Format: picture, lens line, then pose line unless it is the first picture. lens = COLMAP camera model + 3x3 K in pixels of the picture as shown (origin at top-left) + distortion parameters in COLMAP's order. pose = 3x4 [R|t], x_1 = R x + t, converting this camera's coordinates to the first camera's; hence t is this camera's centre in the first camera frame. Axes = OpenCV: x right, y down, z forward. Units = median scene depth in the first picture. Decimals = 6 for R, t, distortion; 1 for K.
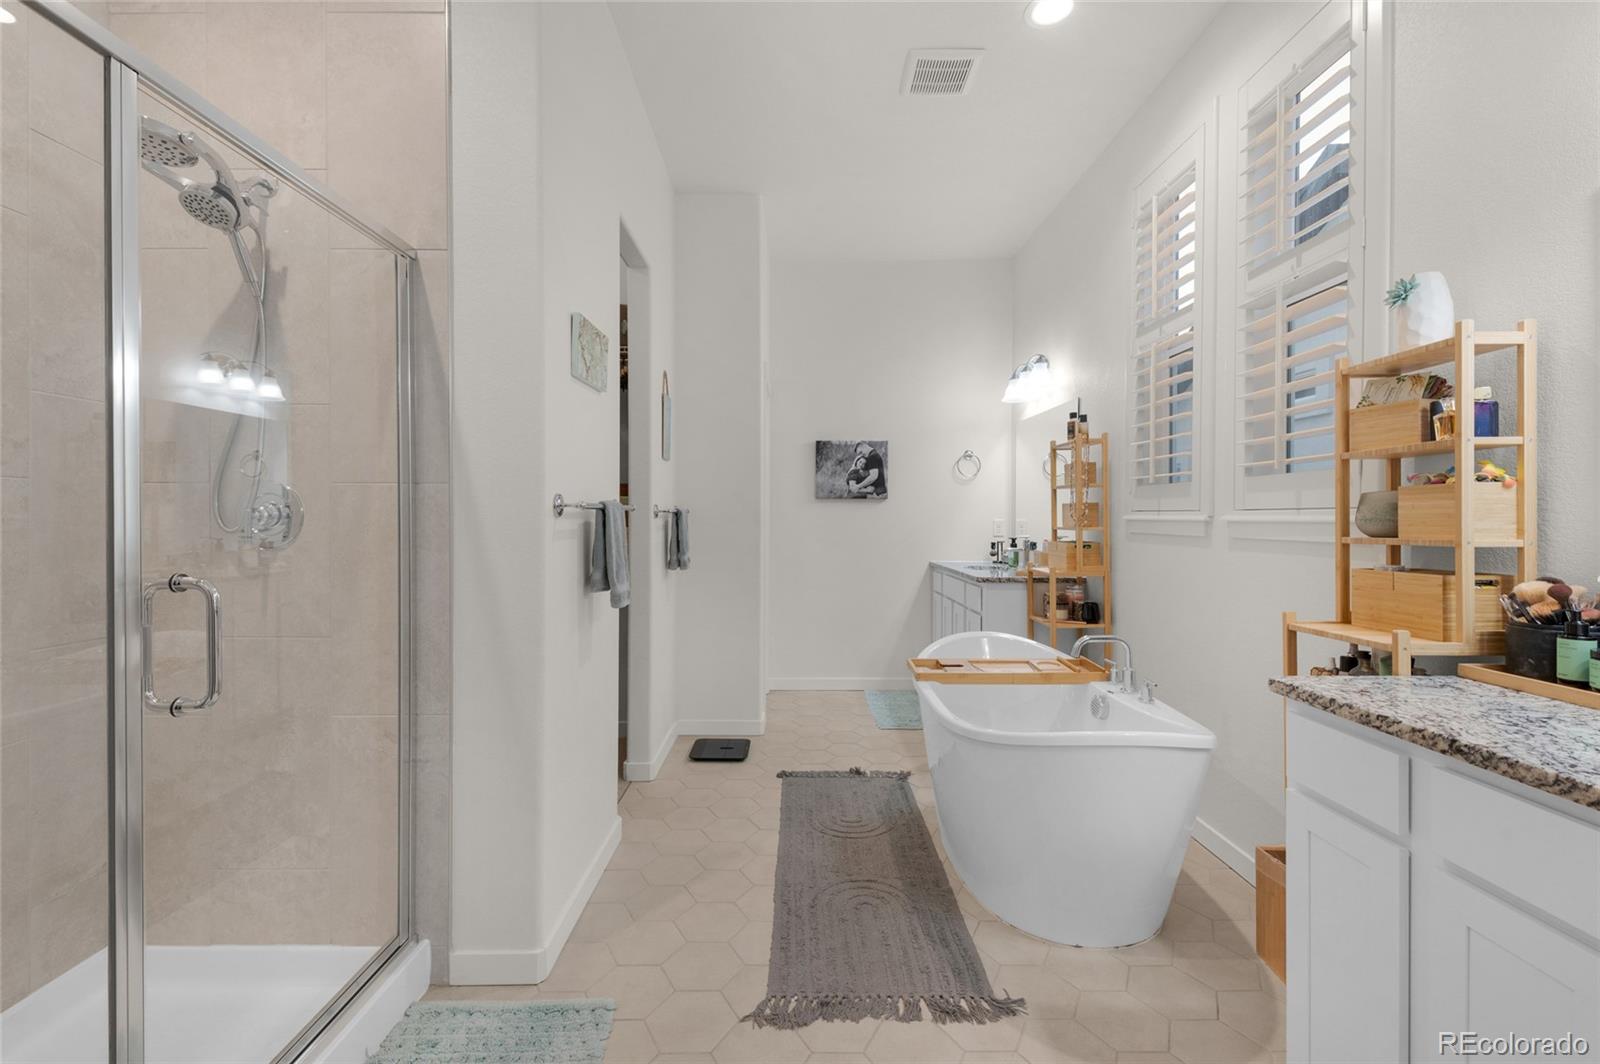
lens RADIAL K [[690.7, 0, 789.6], [0, 690.7, 520.1], [0, 0, 1]] dist [0.019865, -0.006397]
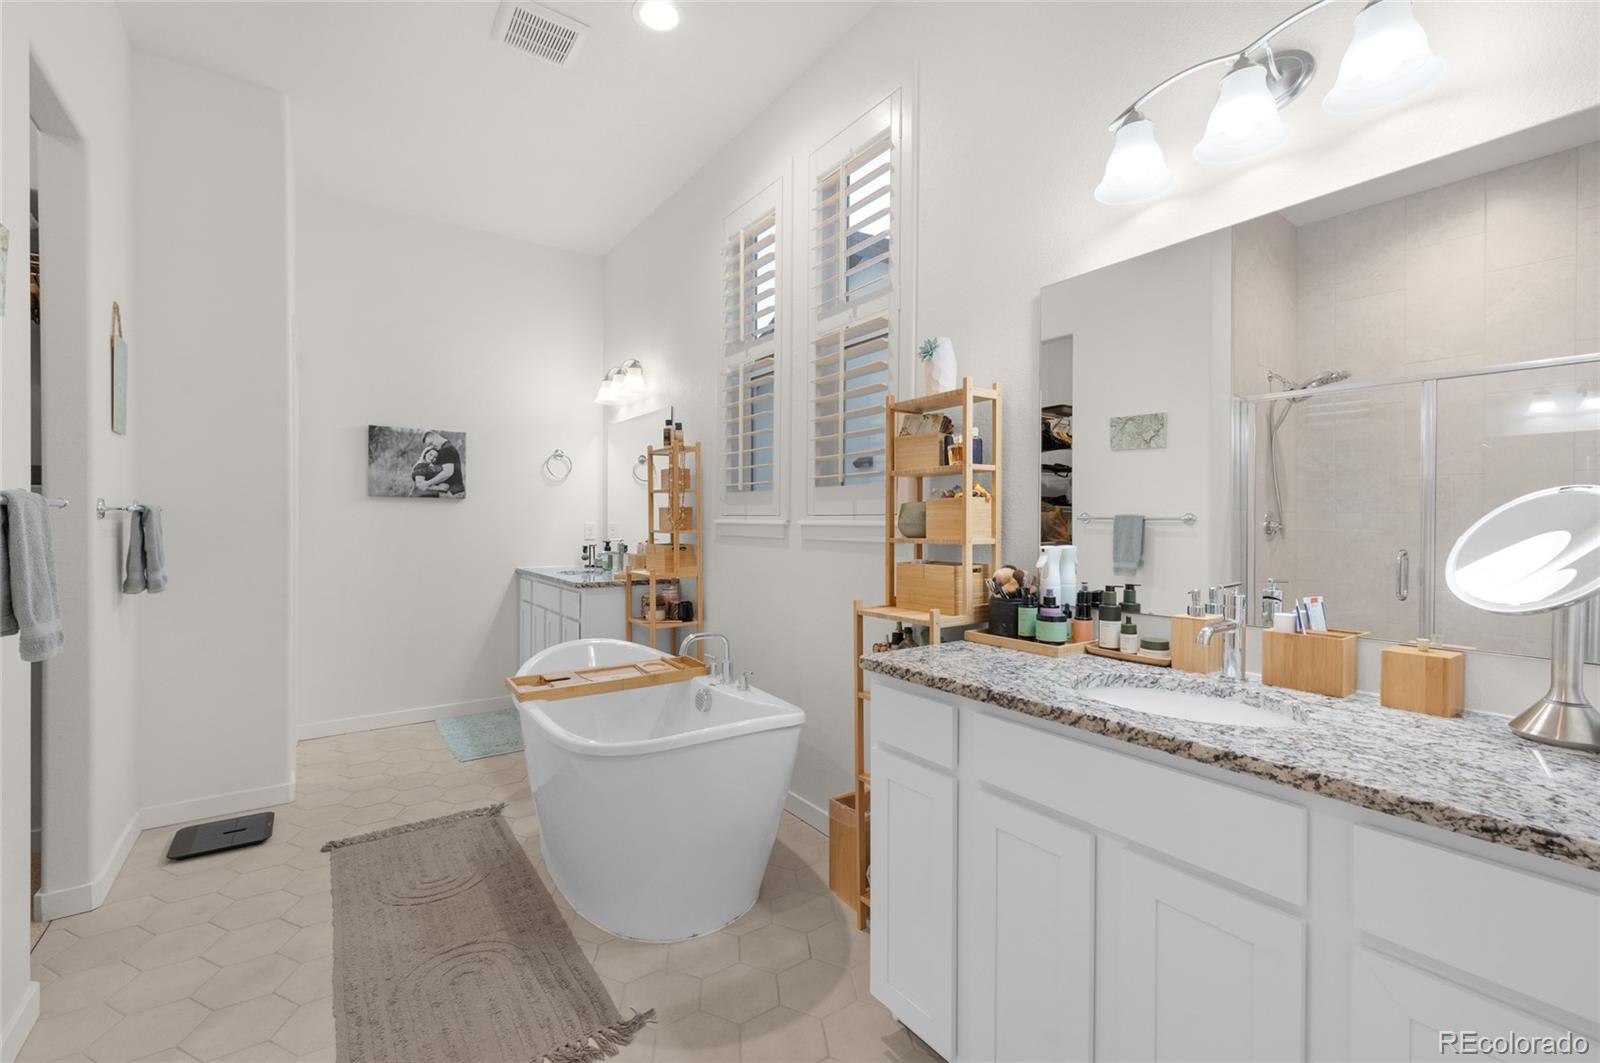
lens RADIAL K [[690.7, 0, 802.6], [0, 690.7, 529.3], [0, 0, 1]] dist [0.019865, -0.006397]
pose [[0.812285, -0.002349, 0.583256, -0.042530], [-0.003129, 0.999960, 0.008385, -0.000887], [-0.583253, -0.008636, 0.812245, 0.055762]]
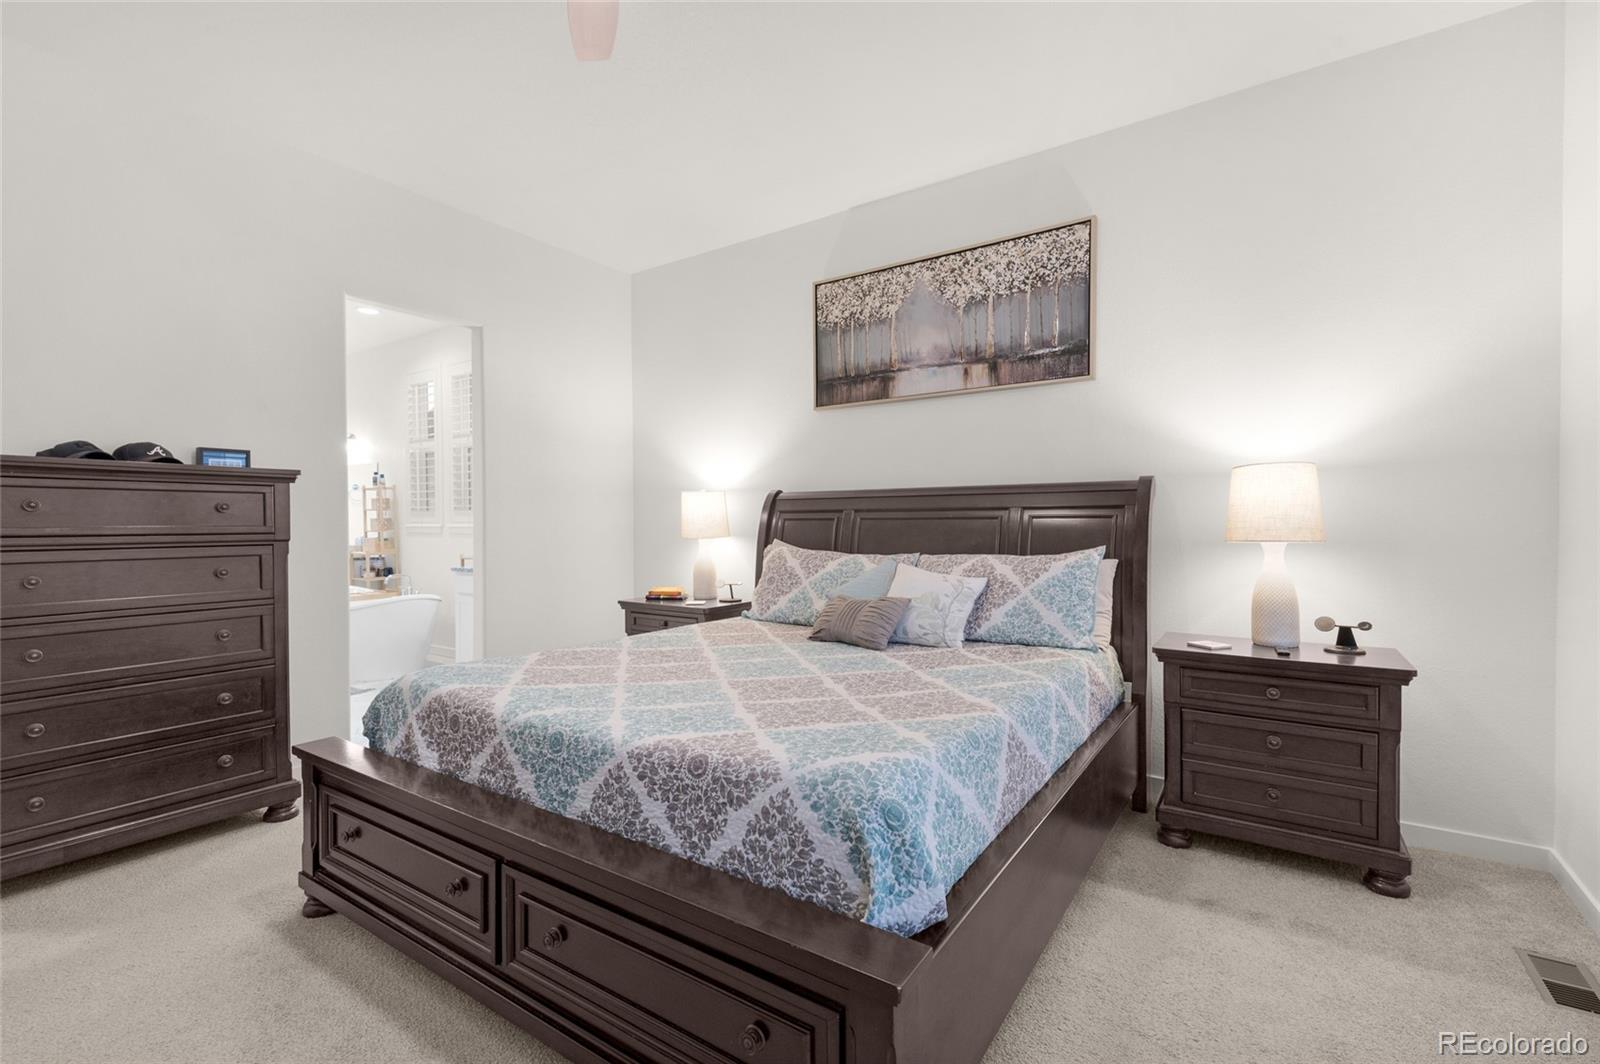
lens RADIAL K [[690.7, 0, 839.5], [0, 690.7, 532.7], [0, 0, 1]] dist [0.019865, -0.006397]
pose [[0.523992, -0.015597, 0.851581, -0.768046], [0.011243, 0.999872, 0.011395, 0.011138], [-0.851649, 0.003603, 0.524100, -1.511998]]
